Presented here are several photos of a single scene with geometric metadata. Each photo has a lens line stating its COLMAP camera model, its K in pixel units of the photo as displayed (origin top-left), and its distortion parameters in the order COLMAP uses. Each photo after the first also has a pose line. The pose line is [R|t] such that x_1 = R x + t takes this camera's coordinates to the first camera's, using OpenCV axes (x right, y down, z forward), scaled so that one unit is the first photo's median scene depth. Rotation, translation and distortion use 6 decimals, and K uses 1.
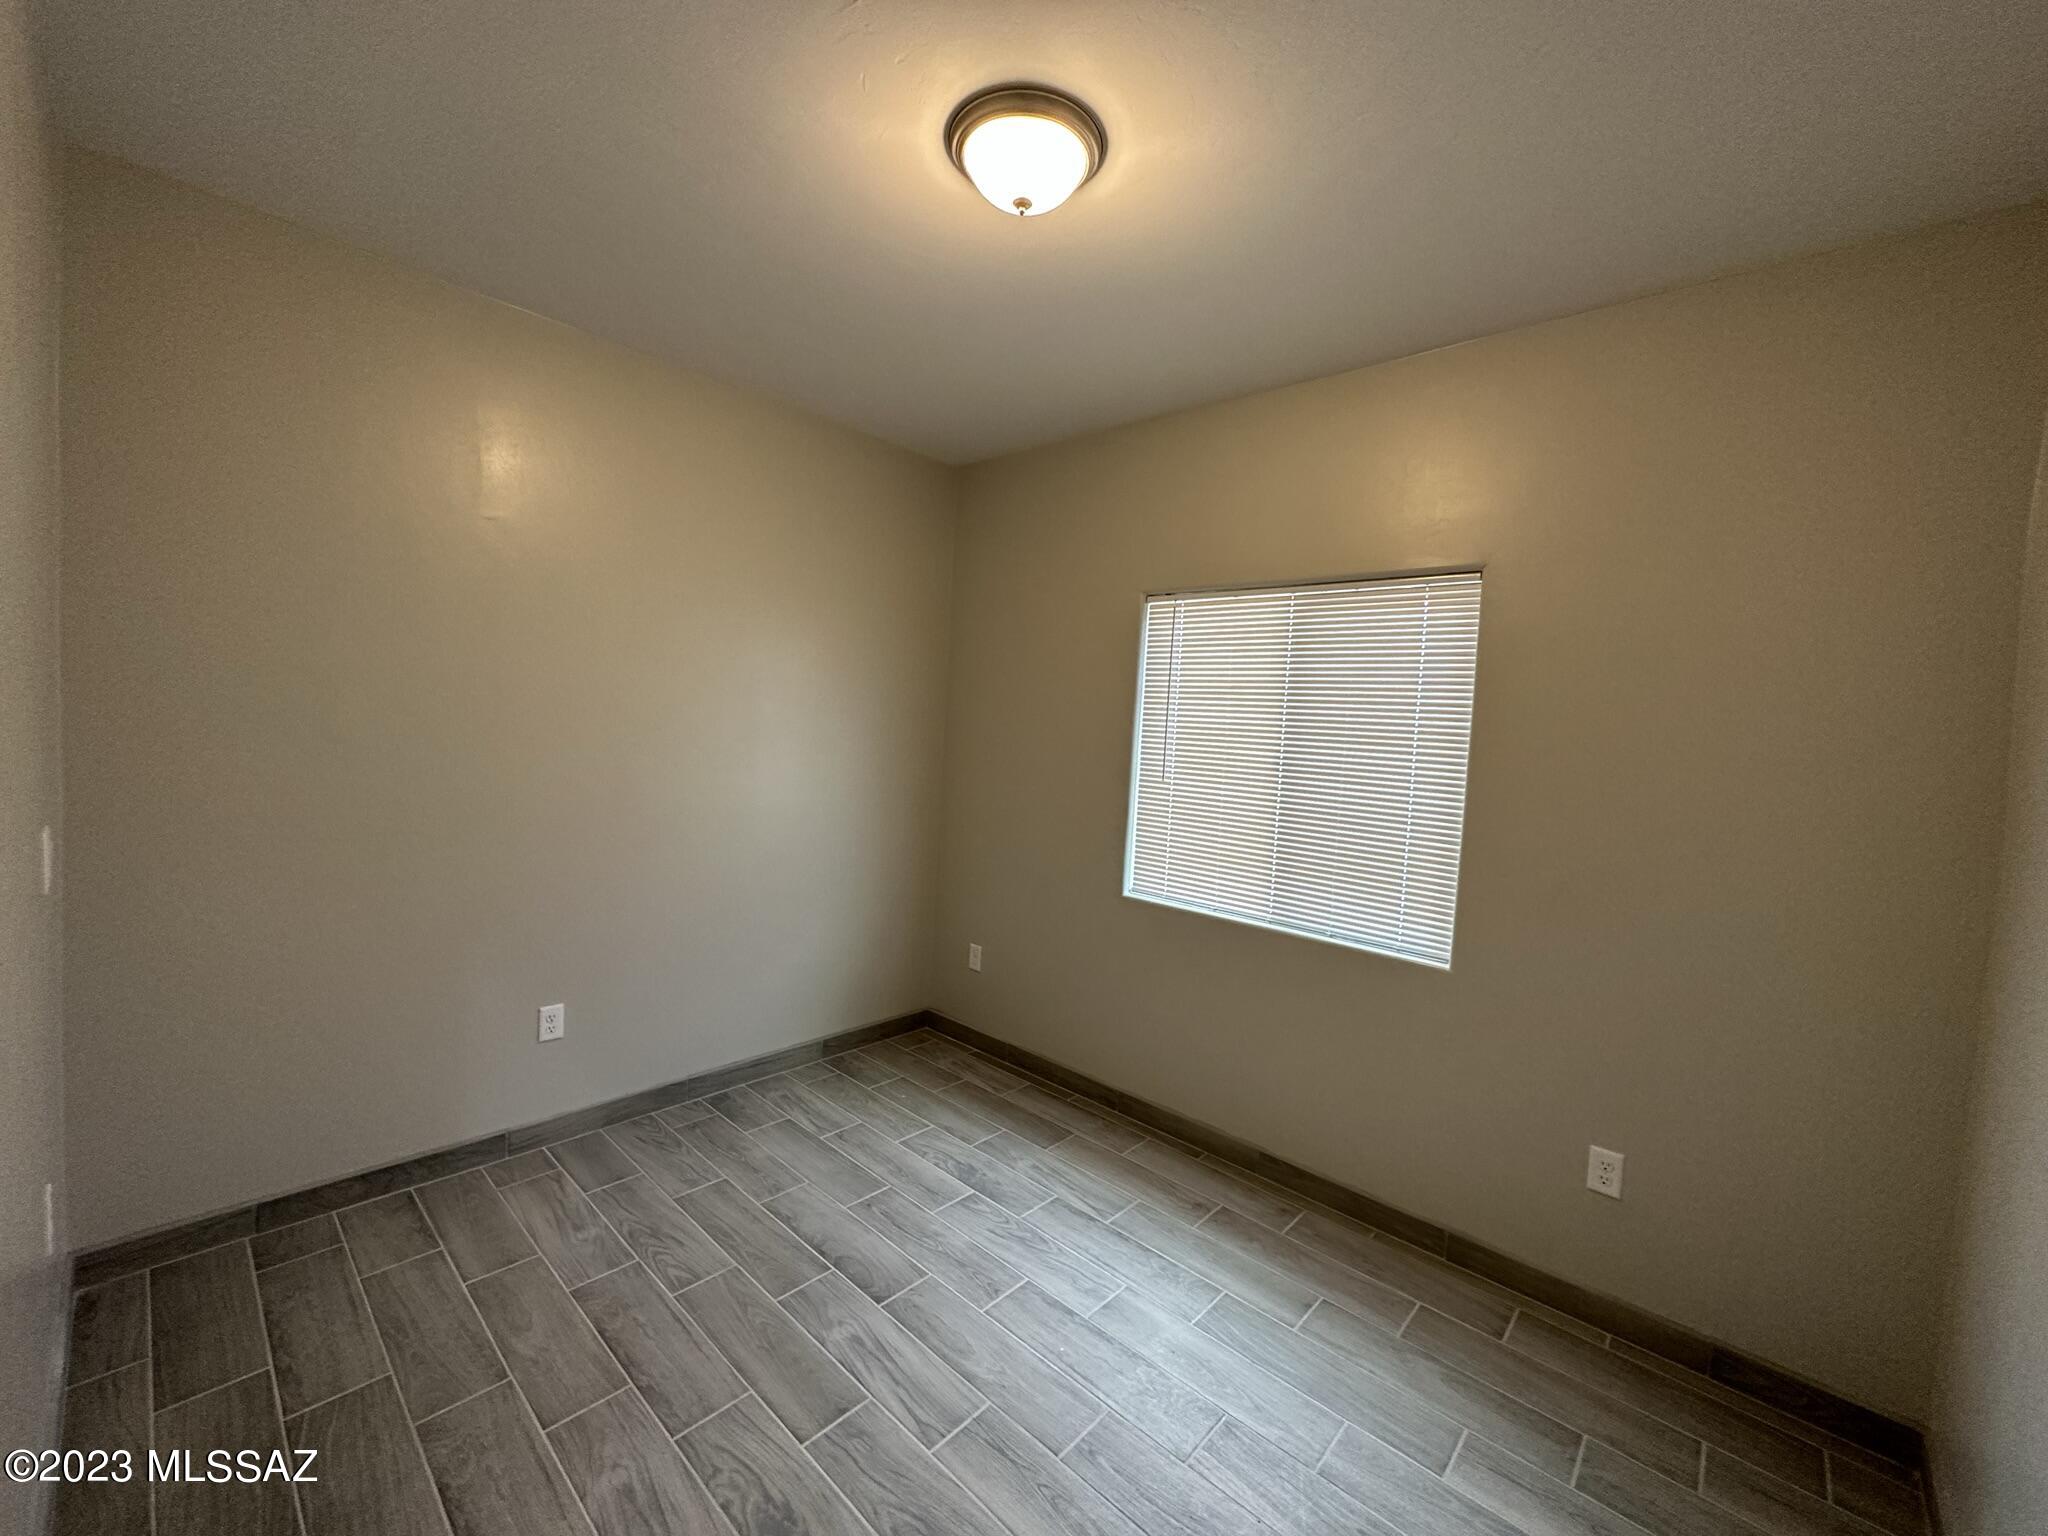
lens RADIAL K [[812.2, 0, 1024.0], [0, 812.2, 768.0], [0, 0, 1]] dist [-0.000705, -0.000150]
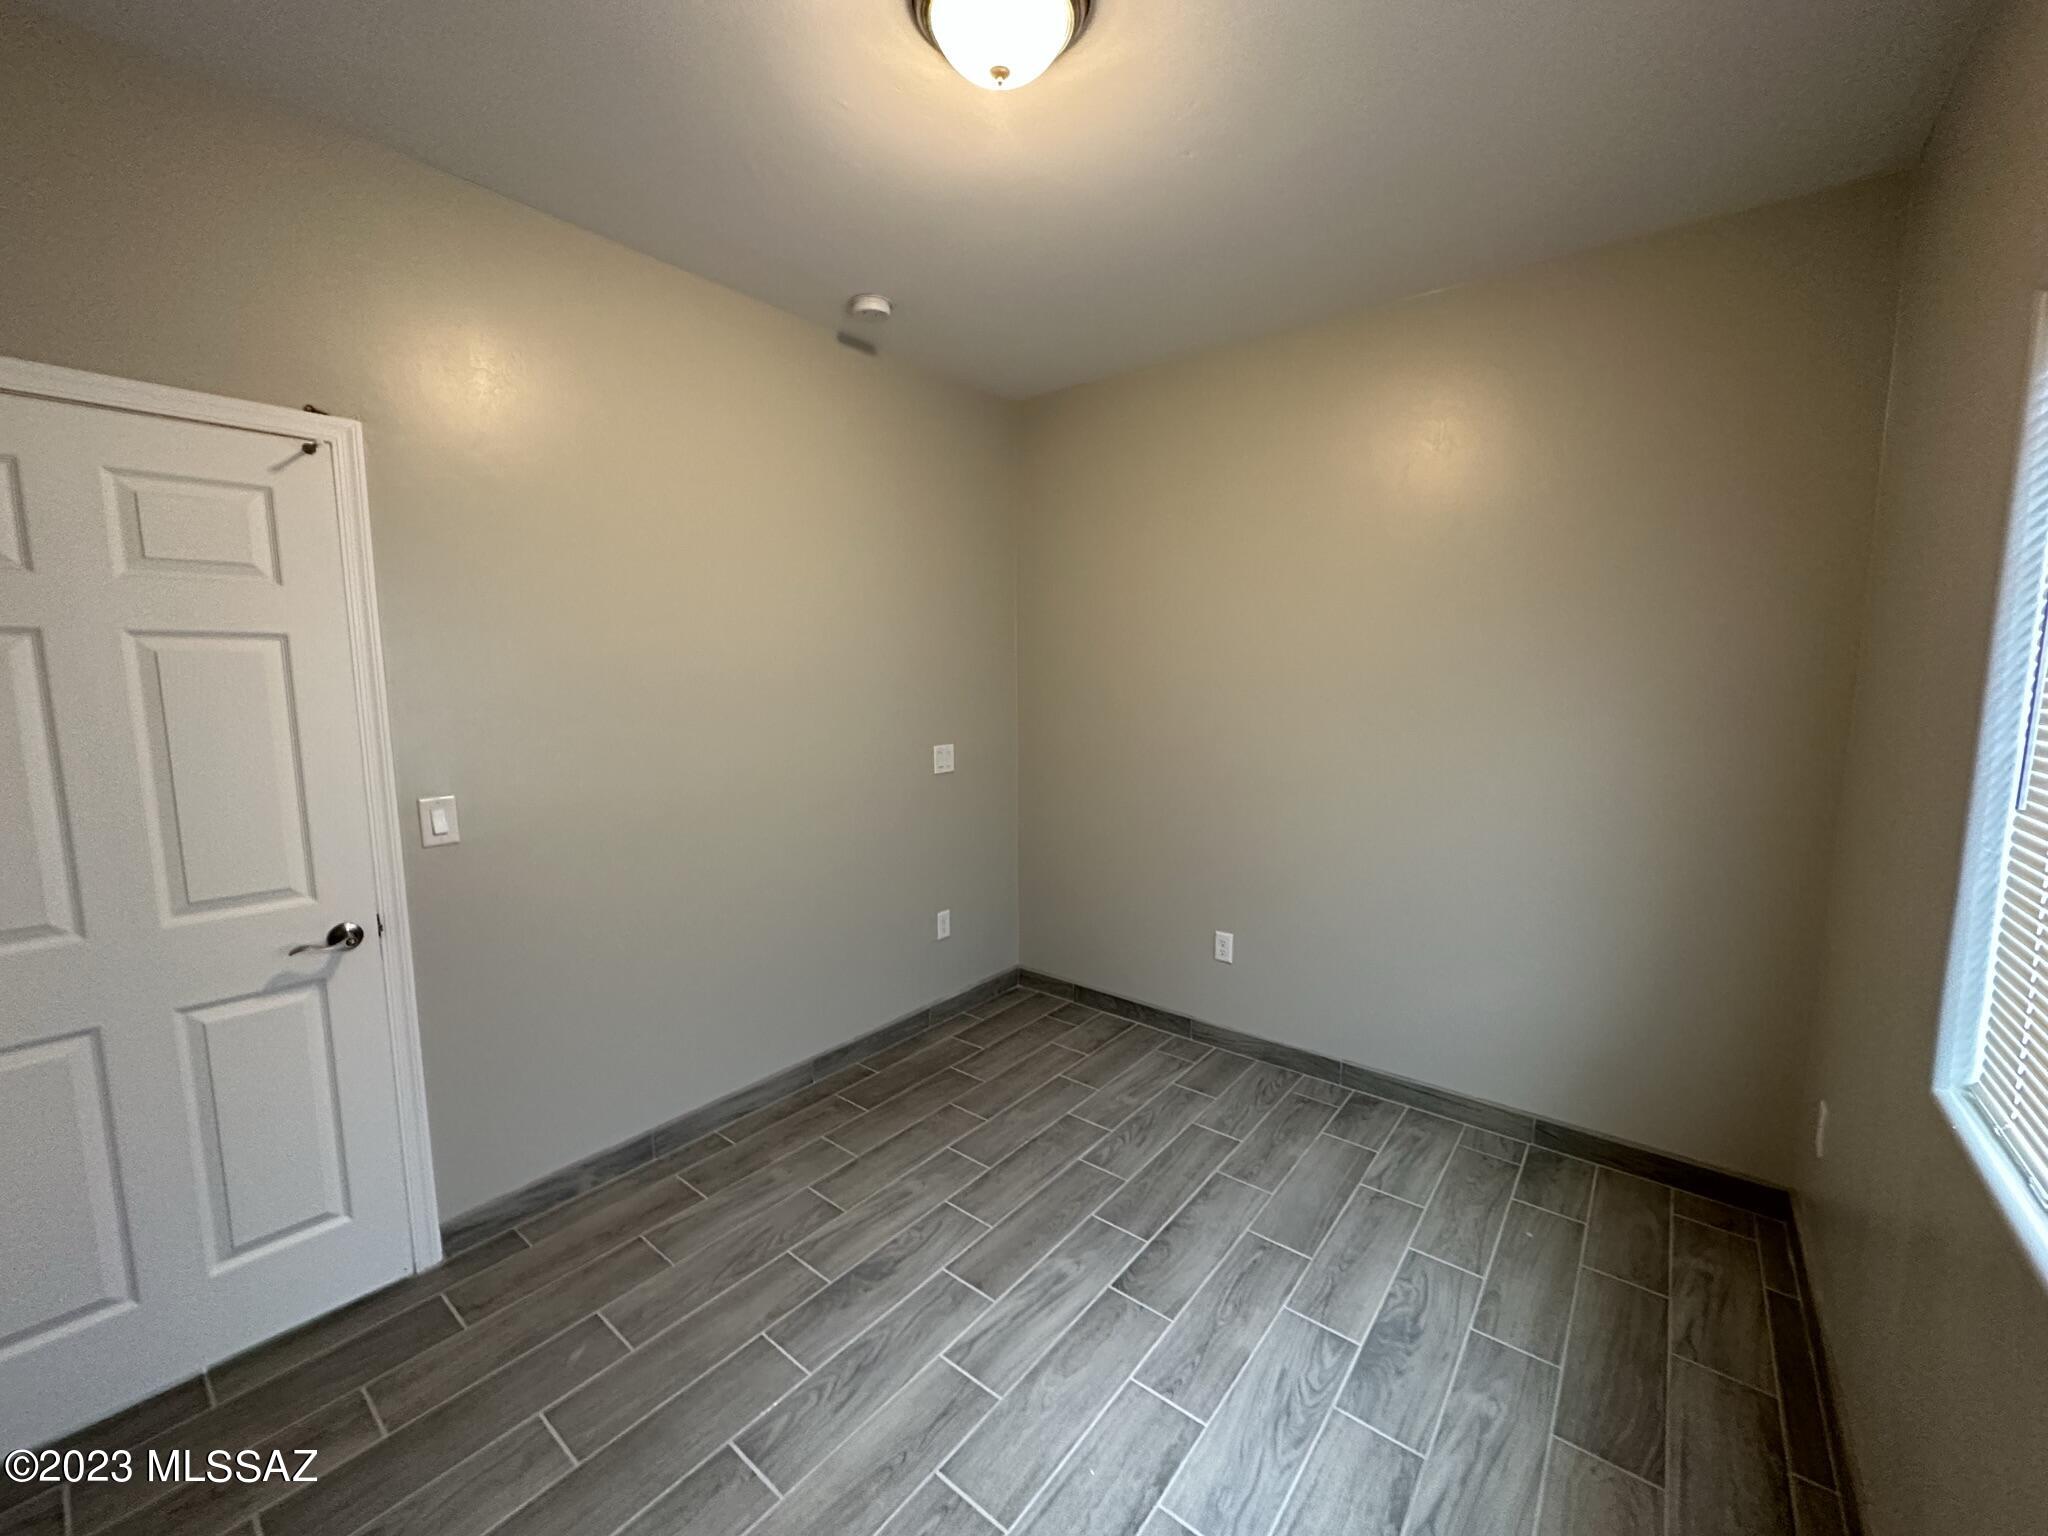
lens RADIAL K [[812.2, 0, 1024.0], [0, 812.2, 768.0], [0, 0, 1]] dist [-0.000705, -0.000150]
pose [[0.065500, 0.057569, -0.996191, 0.667513], [-0.051897, 0.997180, 0.054214, 0.005561], [0.996502, 0.048148, 0.068302, 0.731261]]
